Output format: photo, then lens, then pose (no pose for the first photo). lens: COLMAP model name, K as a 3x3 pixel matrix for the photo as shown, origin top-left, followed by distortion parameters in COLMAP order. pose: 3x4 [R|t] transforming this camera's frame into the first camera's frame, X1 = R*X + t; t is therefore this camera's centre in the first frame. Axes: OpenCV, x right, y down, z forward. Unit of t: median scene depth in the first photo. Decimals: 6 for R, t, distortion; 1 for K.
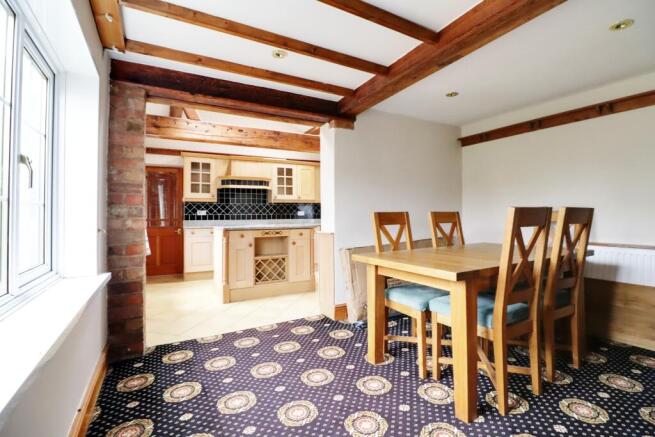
lens RADIAL K [[303.6, 0, 329.0], [0, 303.6, 212.5], [0, 0, 1]] dist [0.002321, -0.013175]
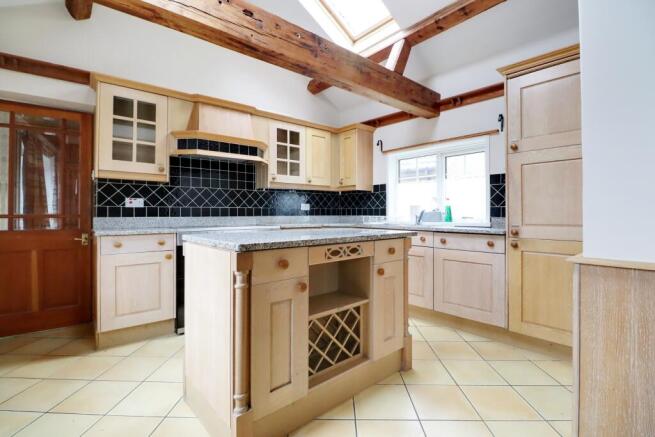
lens RADIAL K [[303.6, 0, 329.0], [0, 303.6, 212.5], [0, 0, 1]] dist [0.002321, -0.013175]
pose [[0.975305, 0.009931, 0.220638, -0.214194], [-0.012910, 0.999844, 0.012064, 0.007292], [-0.220484, -0.014615, 0.975281, 0.432710]]
